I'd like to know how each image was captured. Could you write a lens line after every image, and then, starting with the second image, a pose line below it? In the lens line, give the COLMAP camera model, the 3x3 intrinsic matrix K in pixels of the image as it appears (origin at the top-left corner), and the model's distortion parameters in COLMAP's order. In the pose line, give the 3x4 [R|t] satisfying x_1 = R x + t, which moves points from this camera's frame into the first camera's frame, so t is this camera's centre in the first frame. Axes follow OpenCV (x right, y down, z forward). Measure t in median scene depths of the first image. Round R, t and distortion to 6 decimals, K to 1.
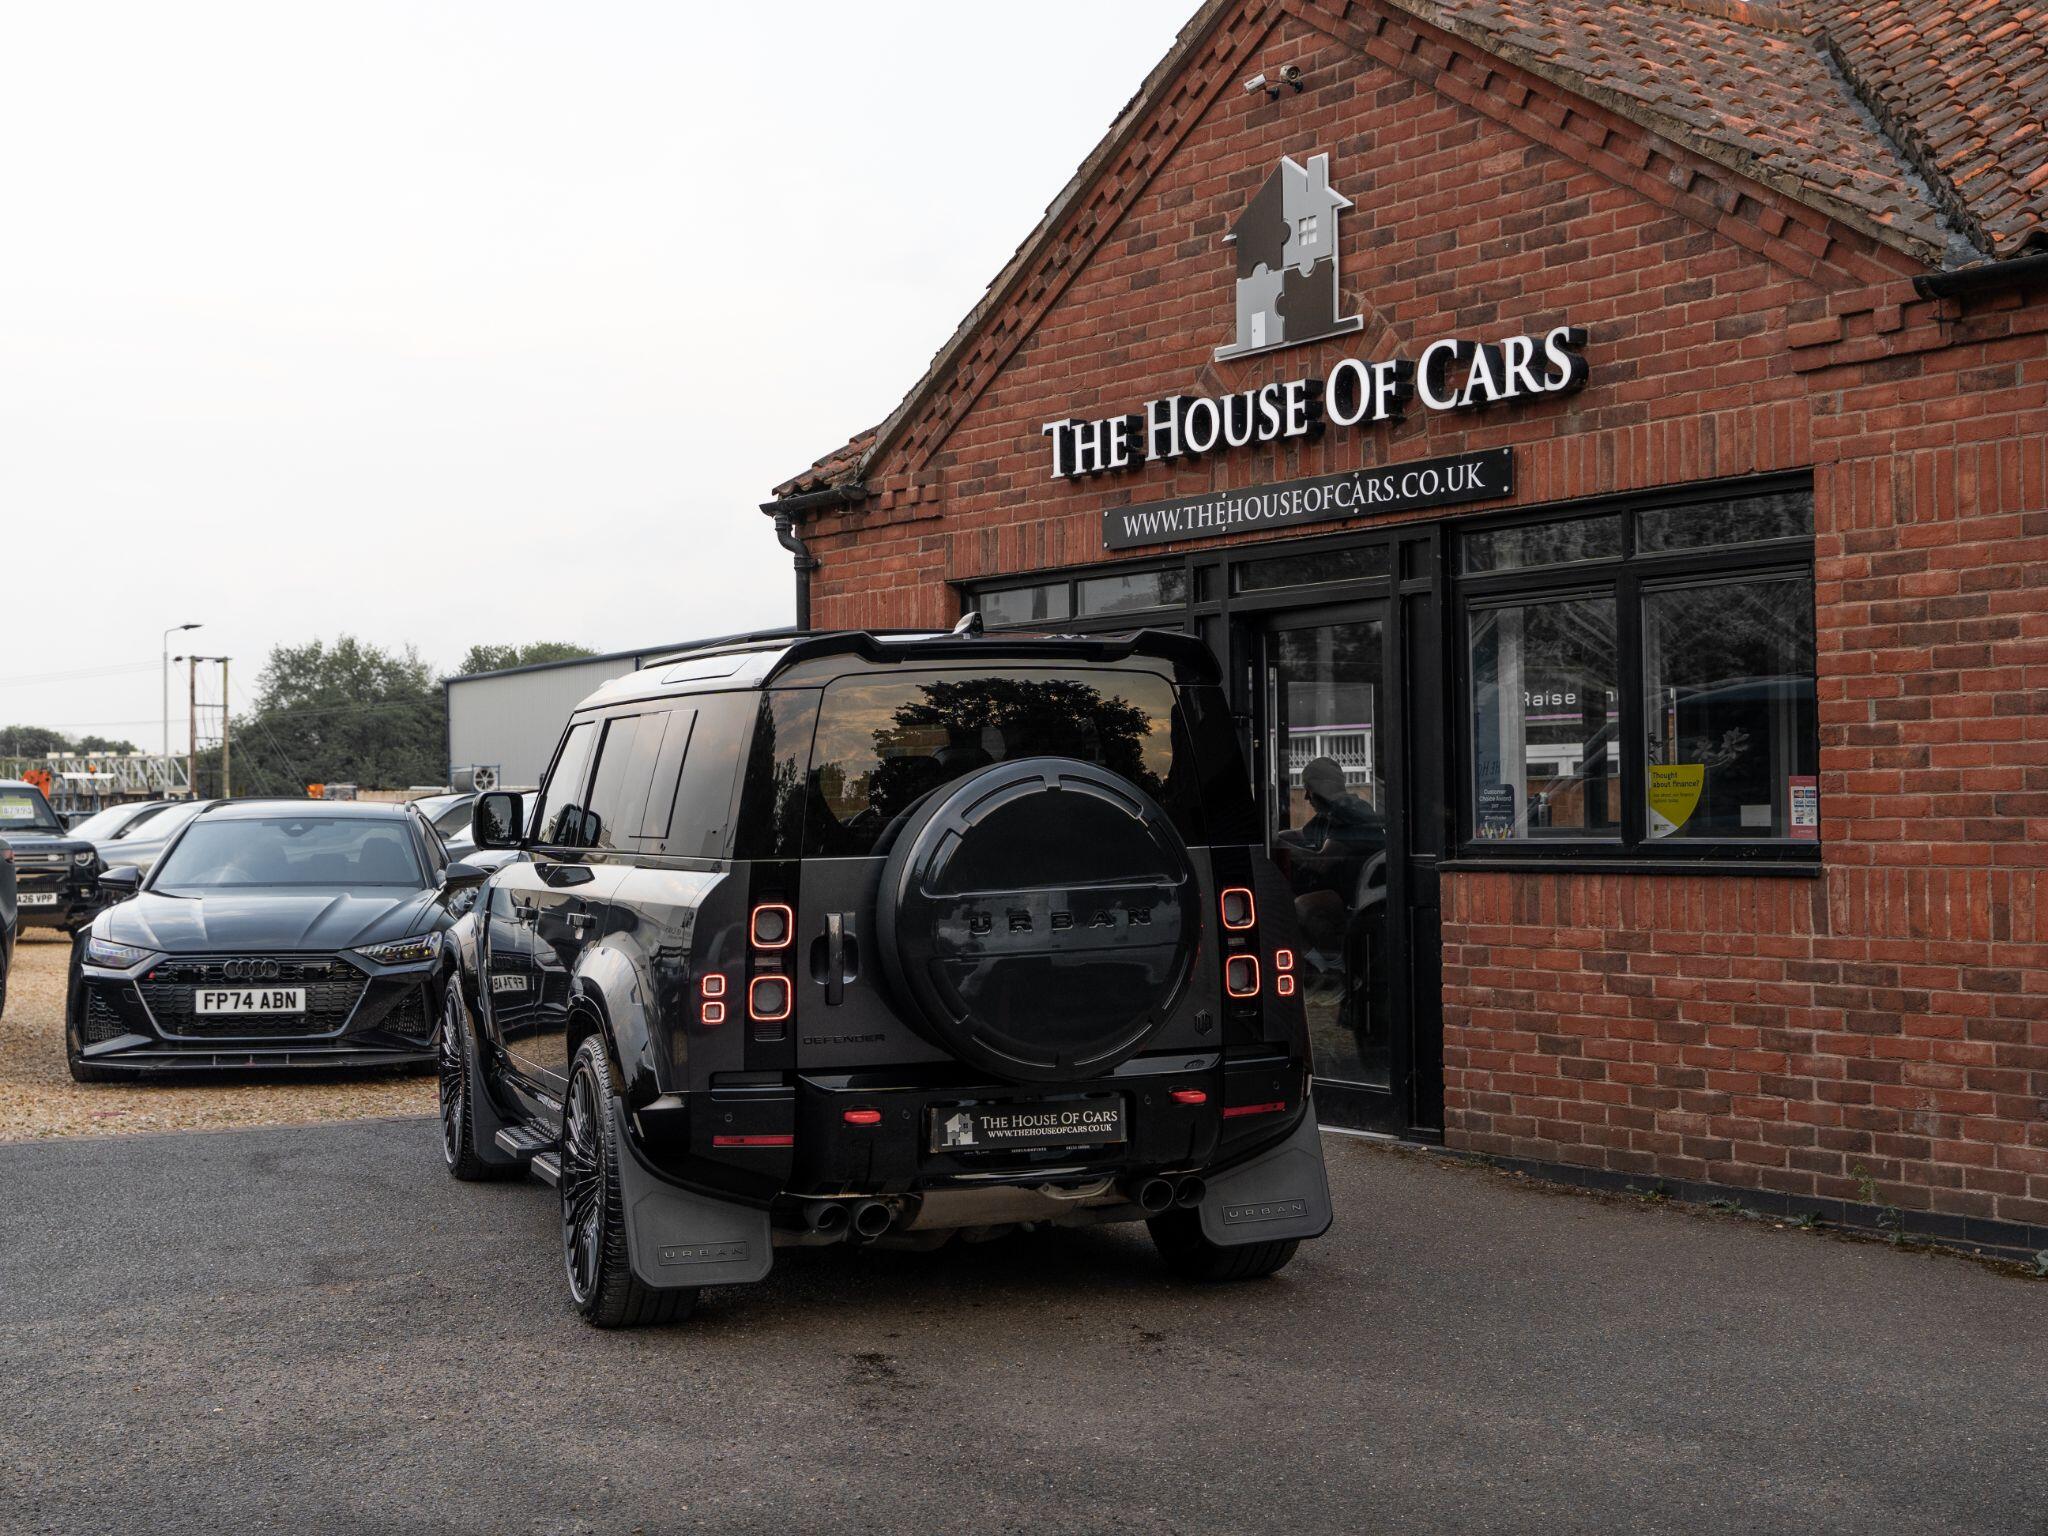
lens RADIAL K [[2909.9, 0, 1002.6], [0, 2909.9, 718.3], [0, 0, 1]] dist [-0.005350, 0.000000]
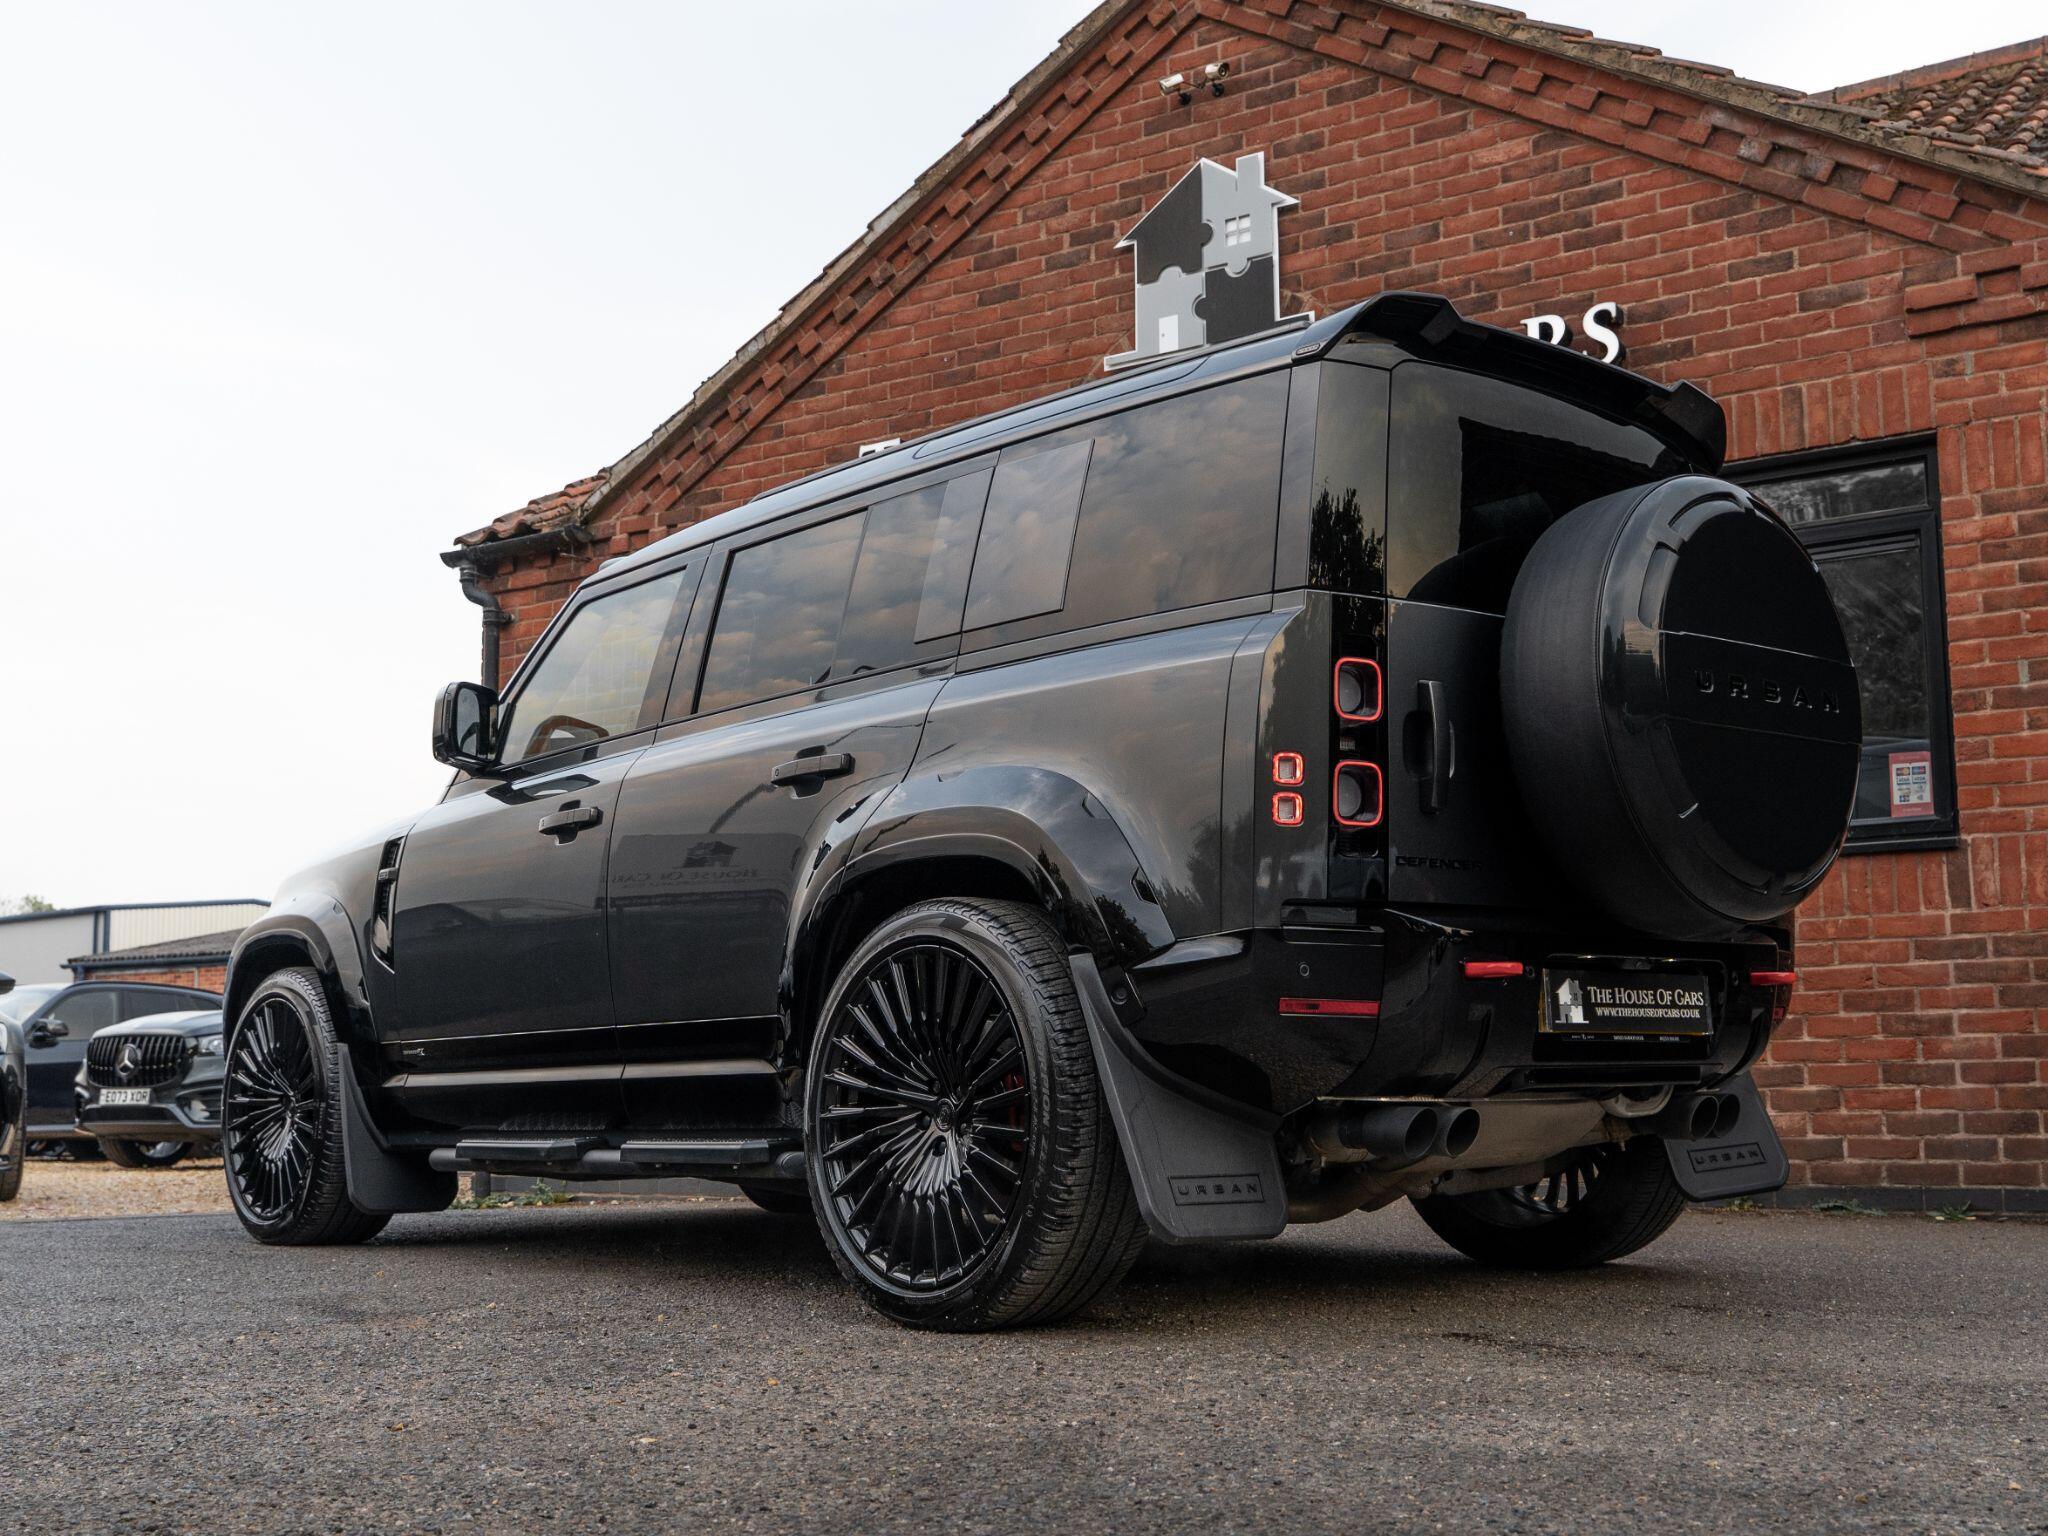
lens RADIAL K [[2247.4, 0, 1078.8], [0, 2247.4, 831.3], [0, 0, 1]] dist [0.002663, 0.000000]
pose [[0.913482, 0.053219, 0.403384, -0.255663], [-0.013207, 0.994765, -0.101332, 0.116112], [-0.406665, 0.087238, 0.909403, 0.405538]]
